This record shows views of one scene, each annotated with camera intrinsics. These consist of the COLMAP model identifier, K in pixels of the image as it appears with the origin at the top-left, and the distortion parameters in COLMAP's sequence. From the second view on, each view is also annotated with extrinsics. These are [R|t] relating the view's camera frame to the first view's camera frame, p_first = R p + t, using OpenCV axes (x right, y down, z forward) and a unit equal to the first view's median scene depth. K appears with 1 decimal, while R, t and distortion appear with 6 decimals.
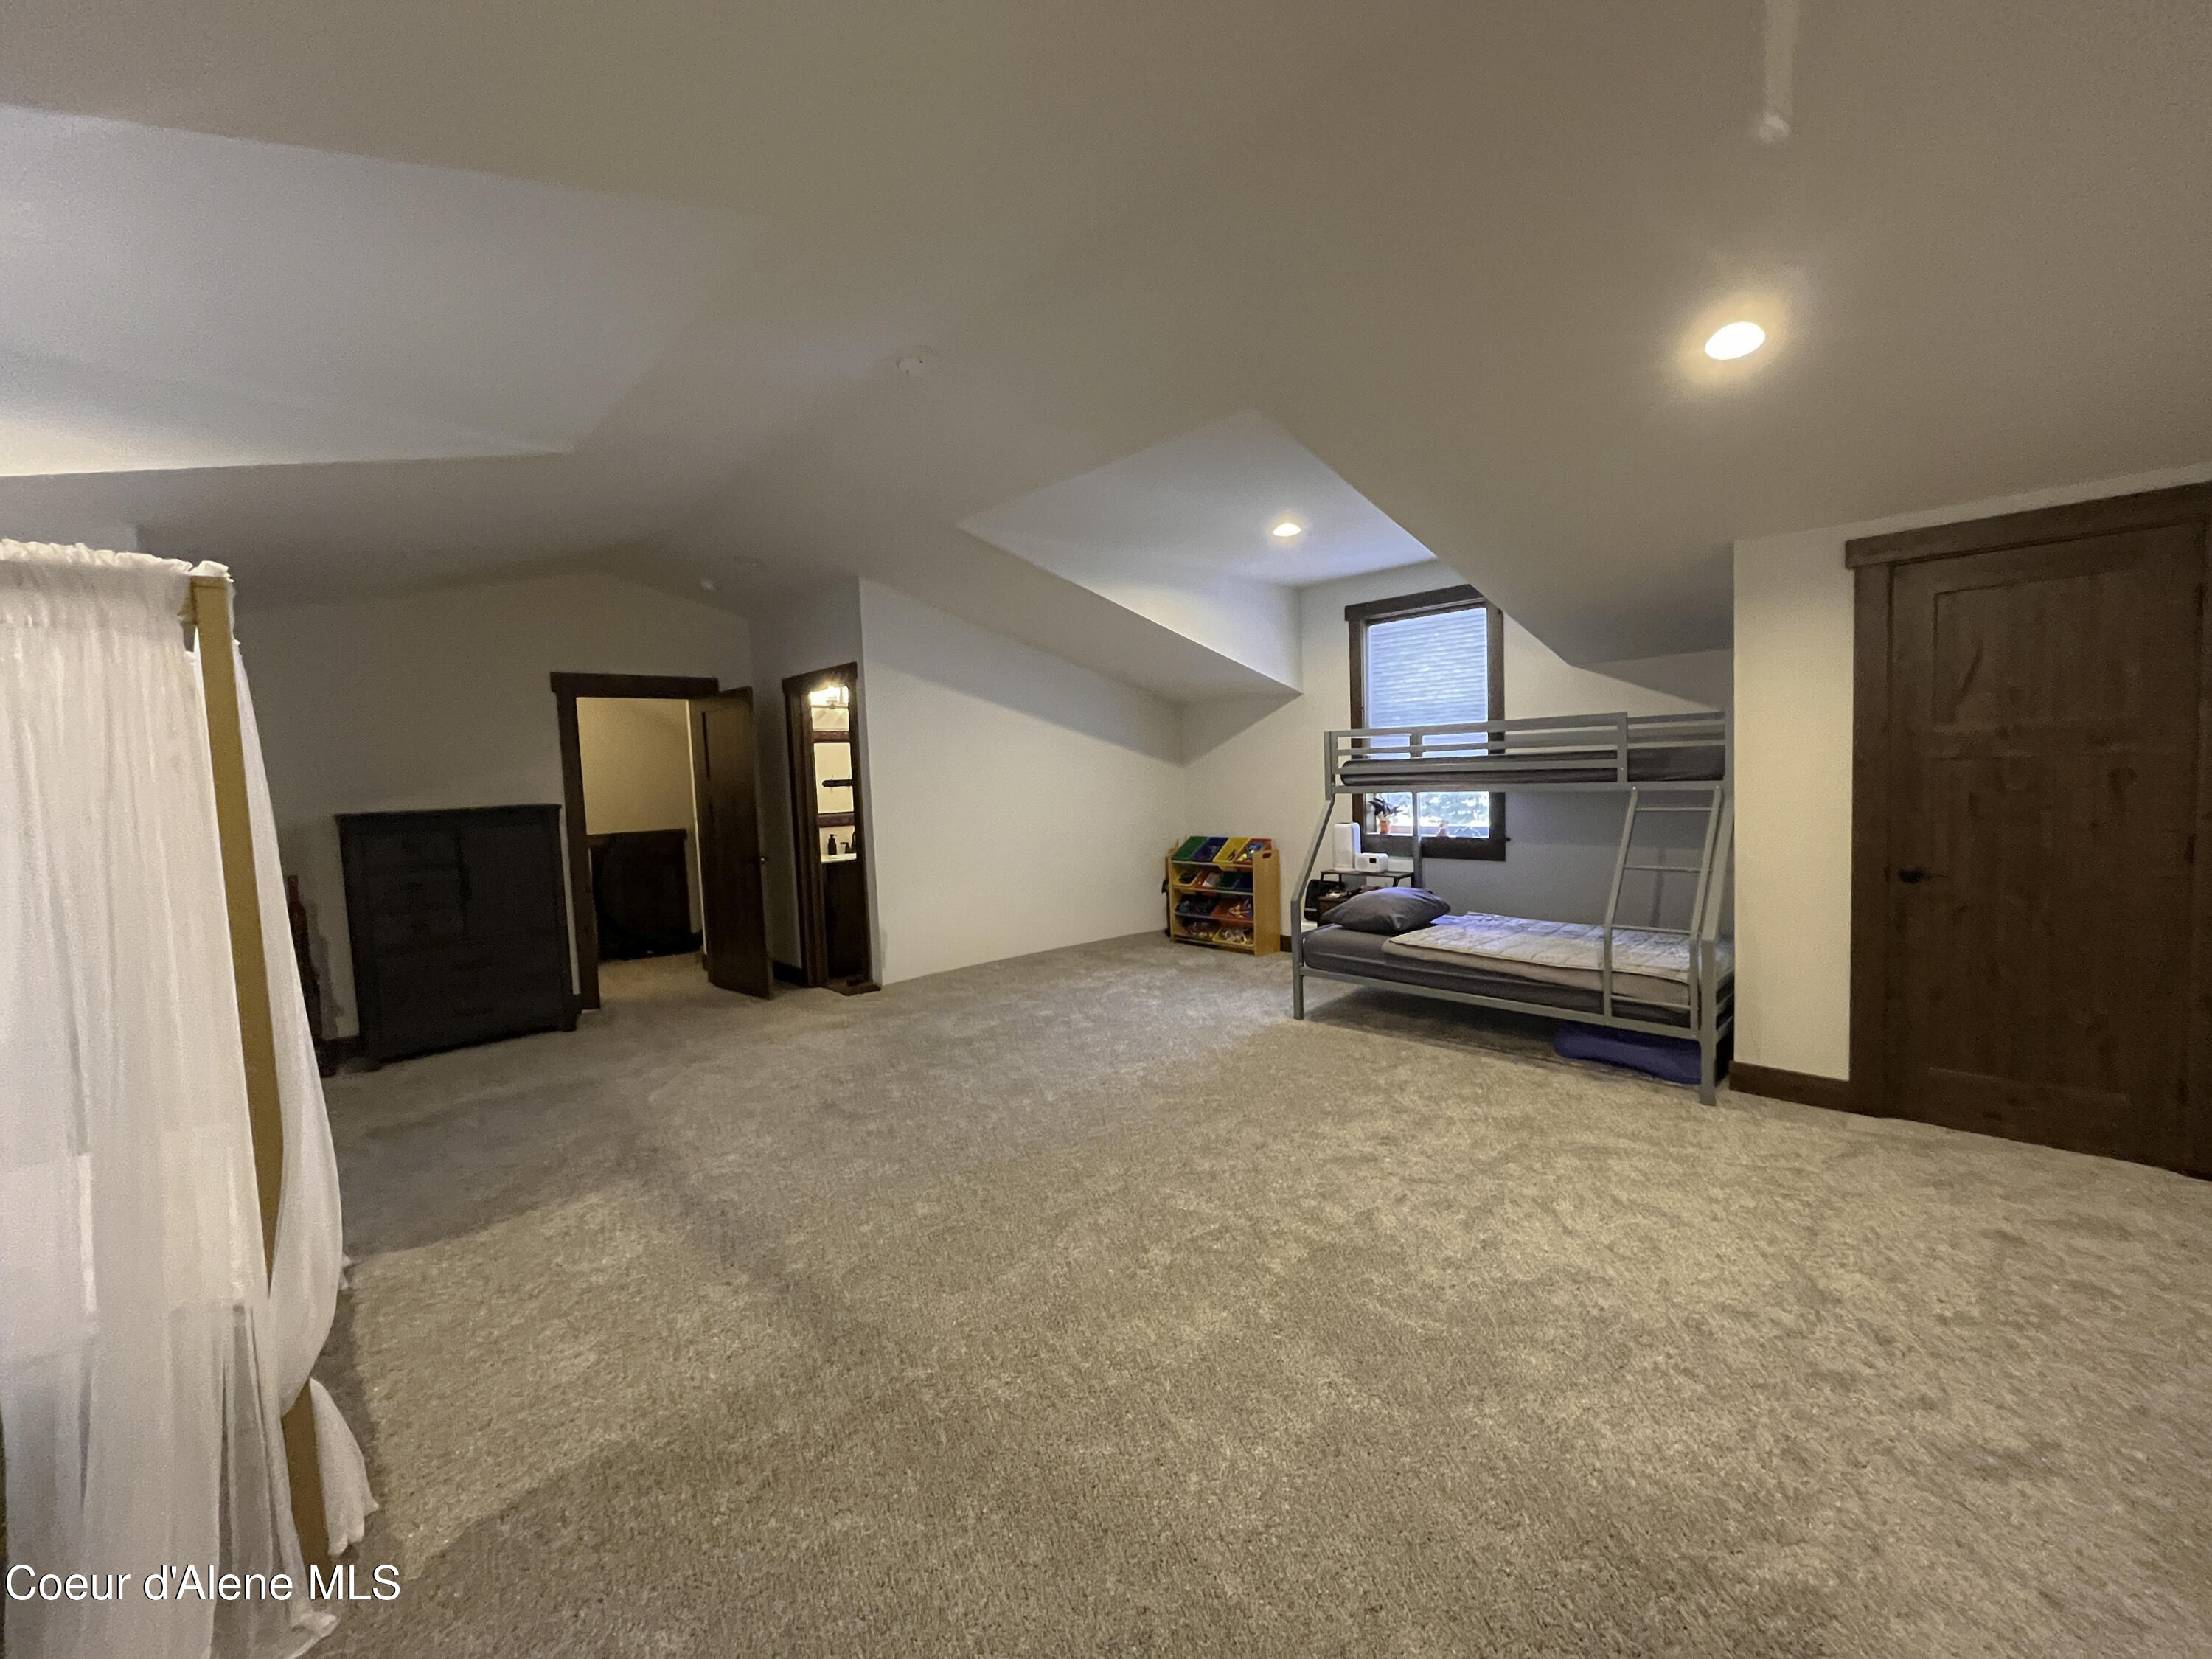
lens RADIAL K [[890.1, 0, 1106.0], [0, 890.1, 829.5], [0, 0, 1]] dist [0.001125, 0.000115]
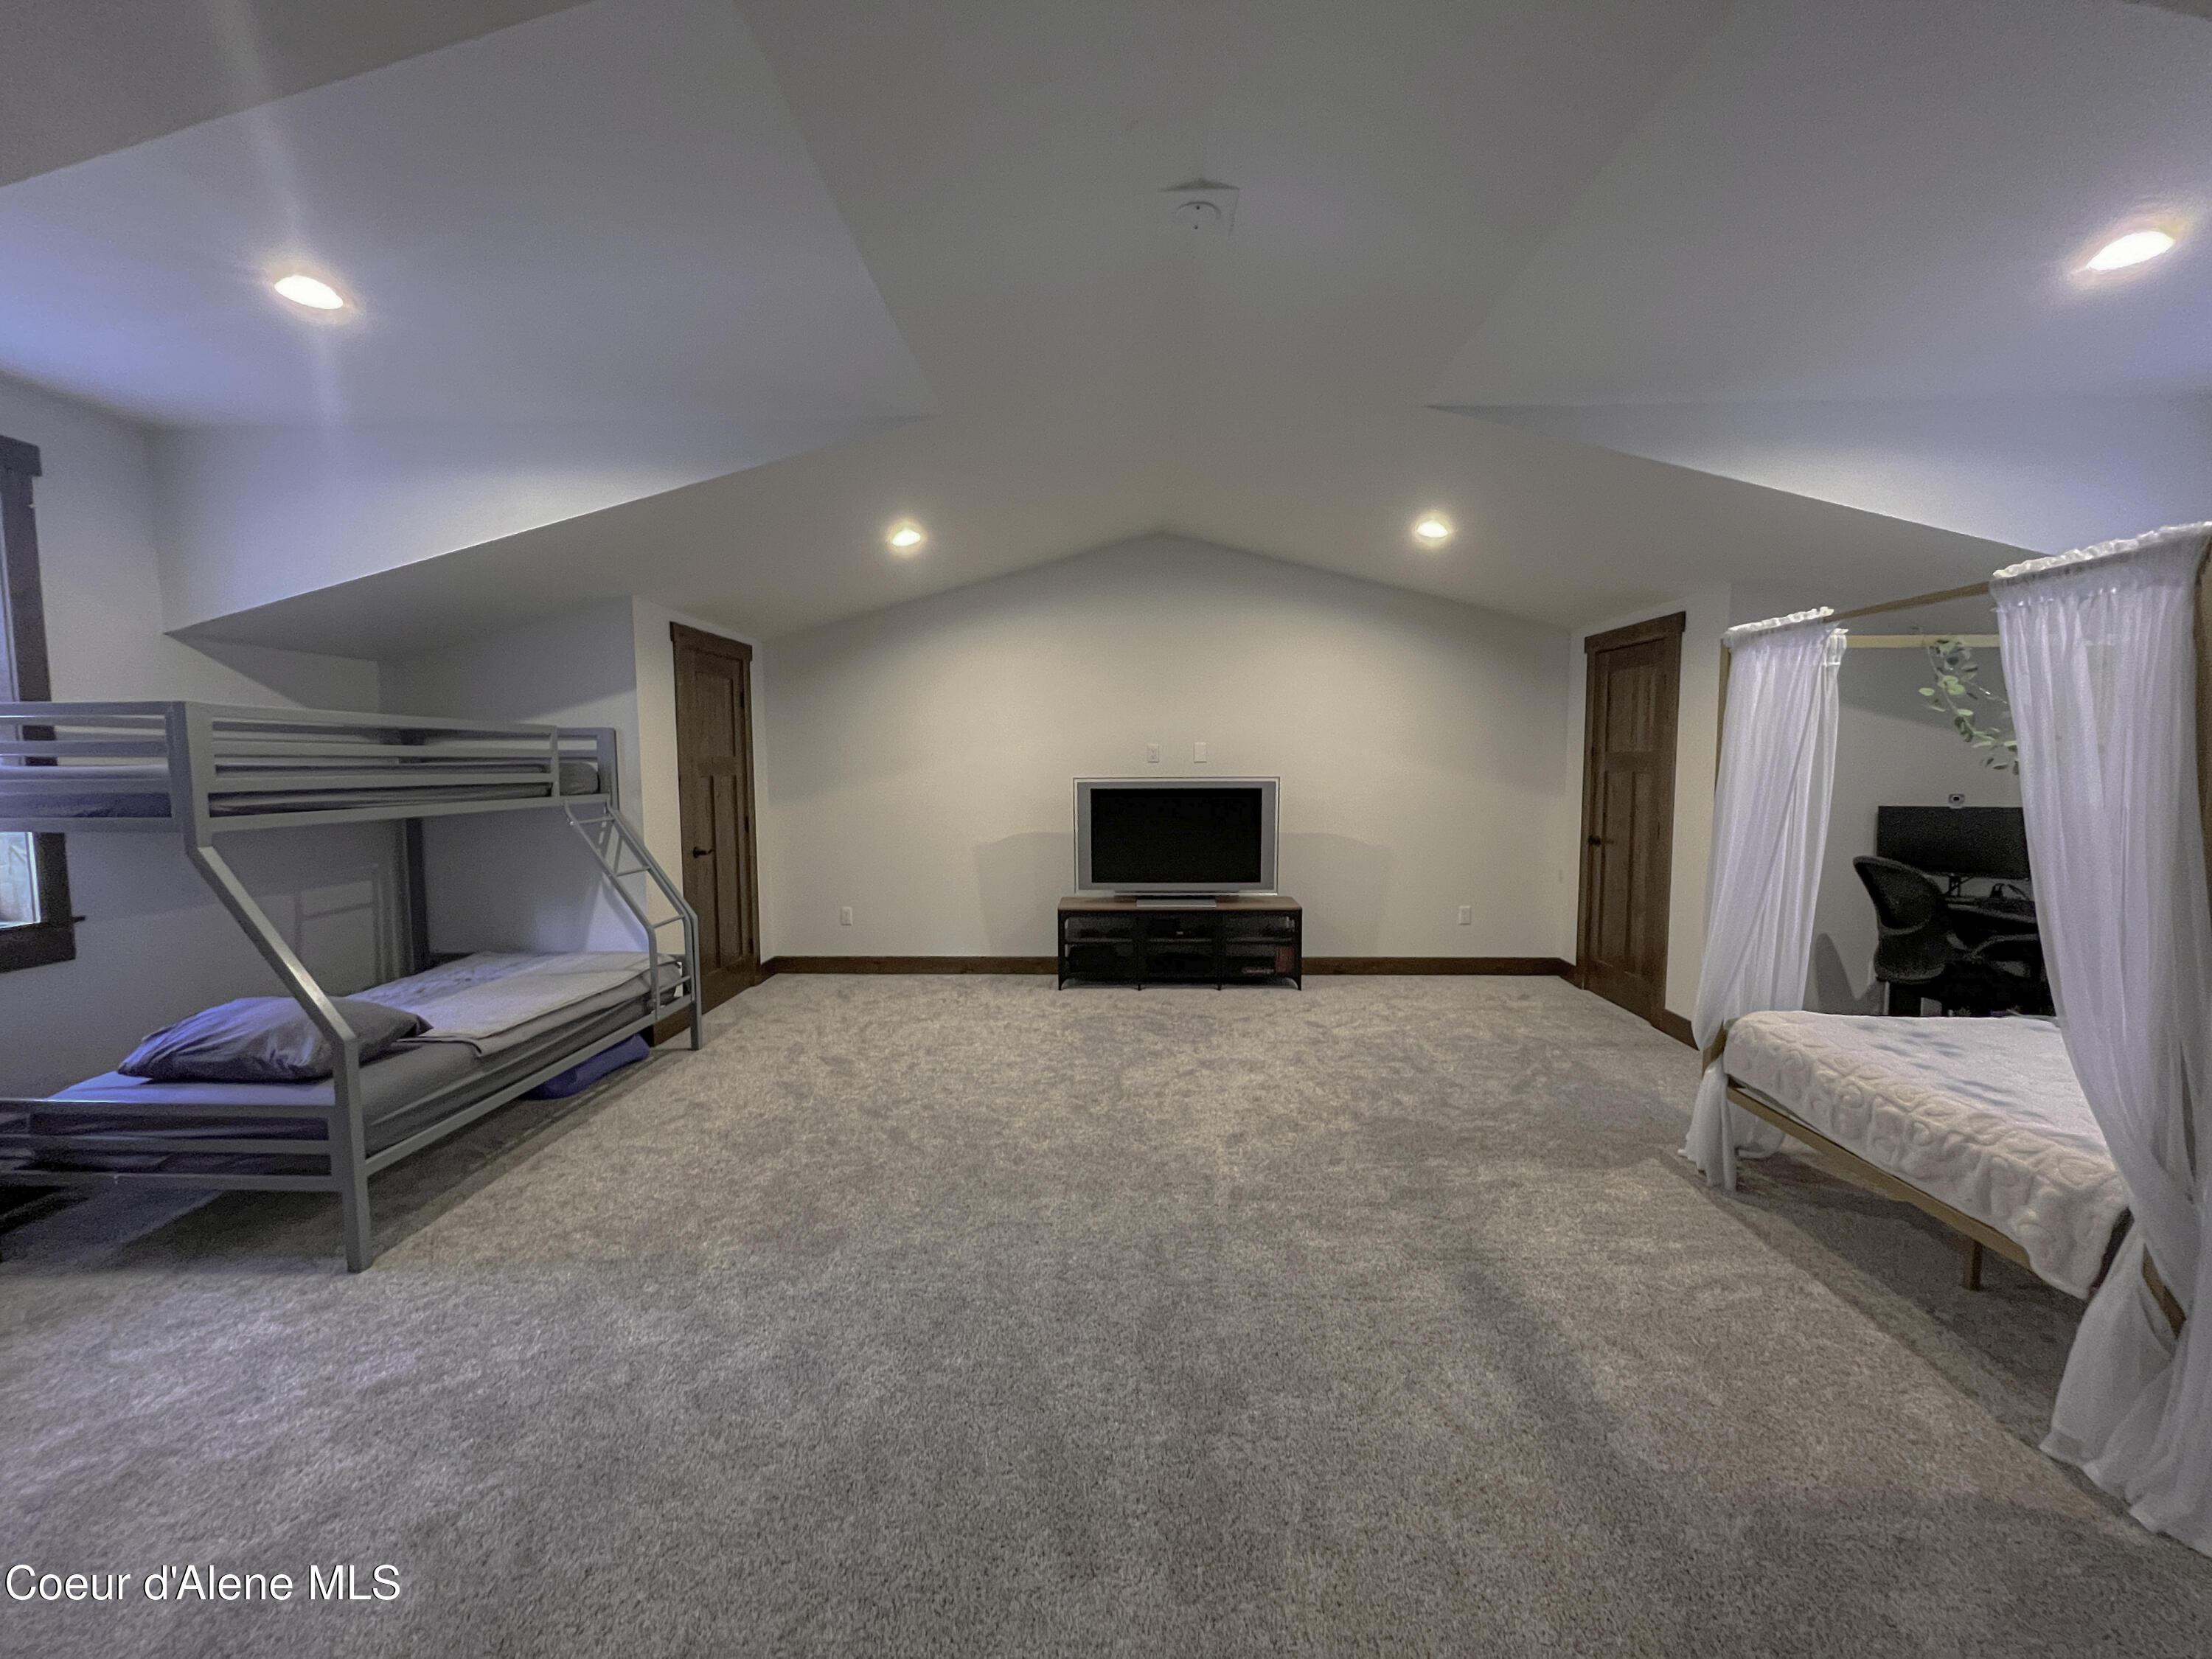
lens RADIAL K [[890.1, 0, 1106.0], [0, 890.1, 829.5], [0, 0, 1]] dist [0.001125, 0.000115]
pose [[-0.688076, -0.033821, 0.724850, -0.543225], [0.066298, 0.991805, 0.109211, -0.084070], [-0.722604, 0.123201, -0.680195, 1.225666]]
